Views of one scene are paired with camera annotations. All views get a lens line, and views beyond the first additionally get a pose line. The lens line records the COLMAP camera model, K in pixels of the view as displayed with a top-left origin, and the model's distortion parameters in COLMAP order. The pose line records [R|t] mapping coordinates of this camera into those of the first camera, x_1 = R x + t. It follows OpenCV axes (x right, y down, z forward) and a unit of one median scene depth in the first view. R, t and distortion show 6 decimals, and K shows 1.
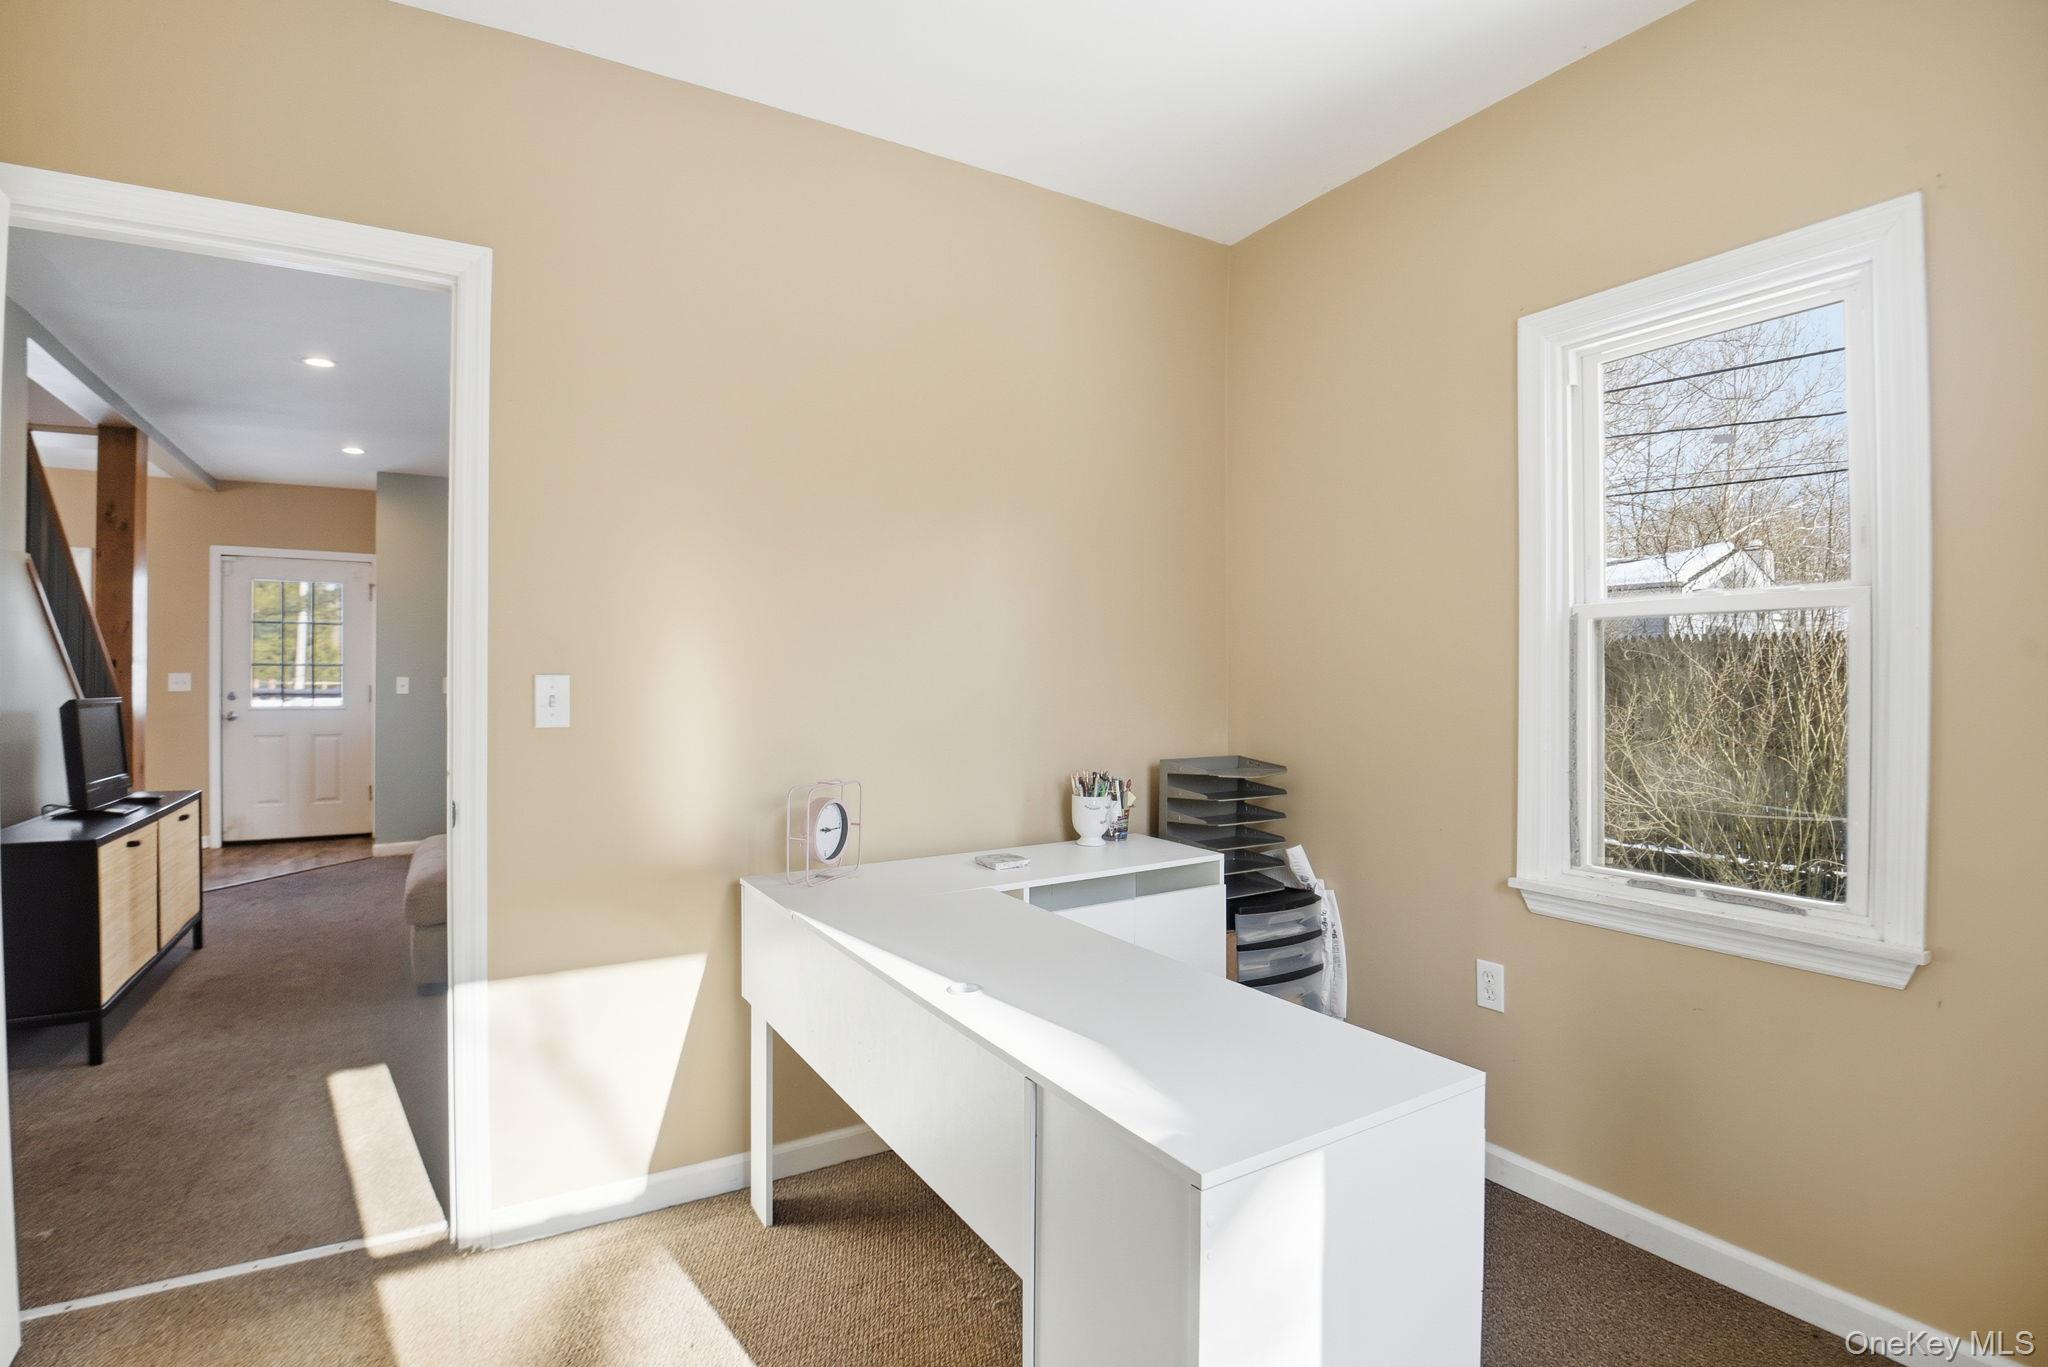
lens RADIAL K [[977.4, 0, 1012.4], [0, 977.4, 686.9], [0, 0, 1]] dist [-0.060564, 0.008878]
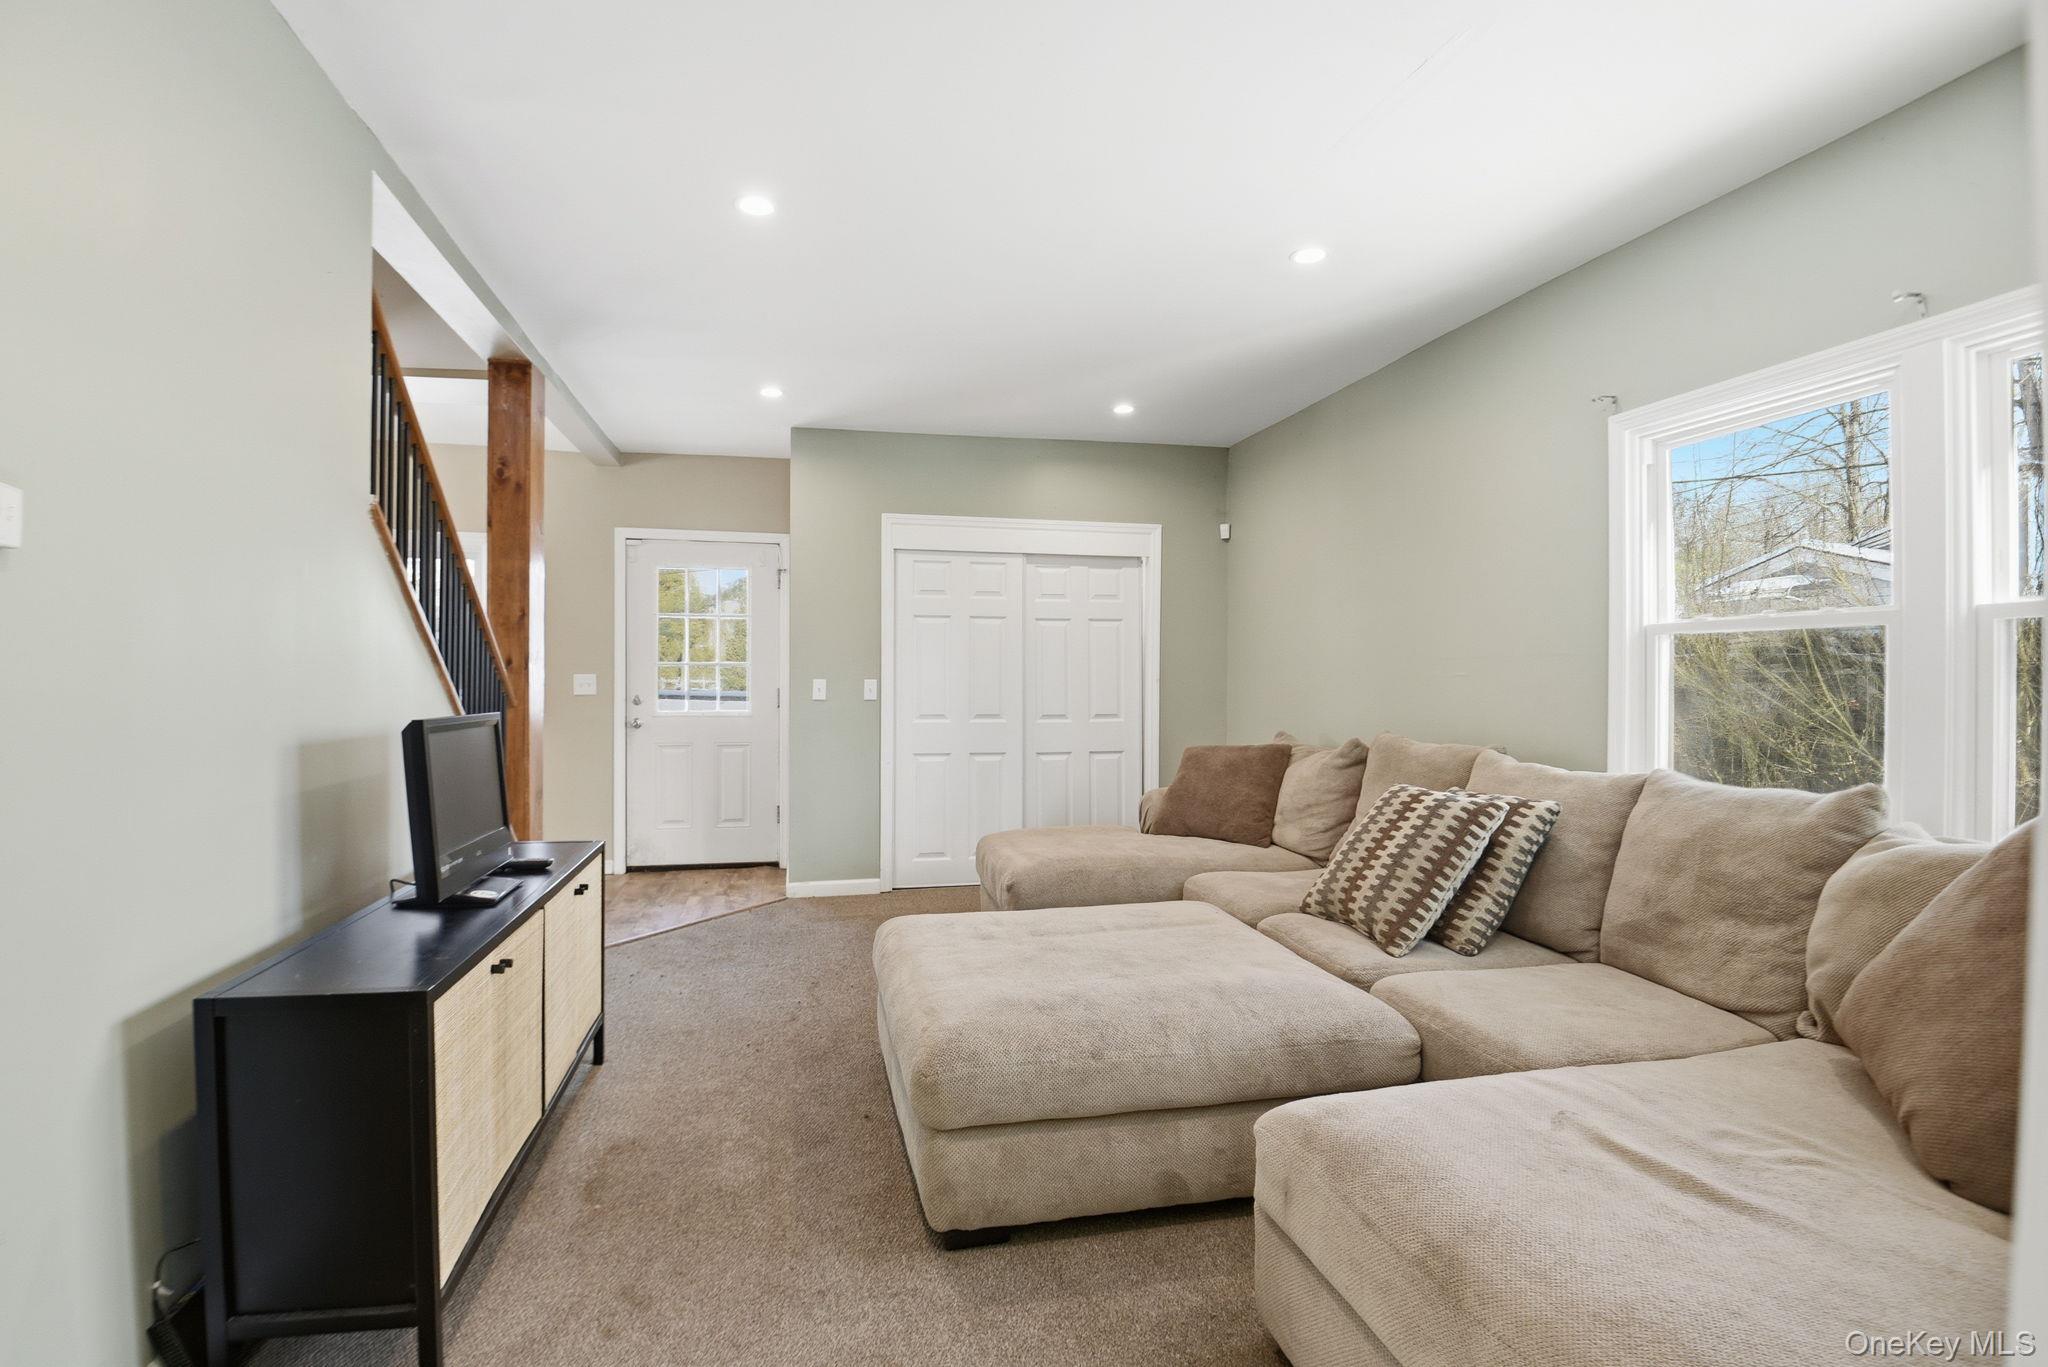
lens RADIAL K [[961.4, 0, 999.6], [0, 961.4, 691.2], [0, 0, 1]] dist [-0.000357, -0.022276]
pose [[0.947561, 0.005102, -0.319533, -0.298504], [-0.003502, 0.999978, 0.005583, -0.006823], [0.319555, -0.004172, 0.947559, 0.346901]]
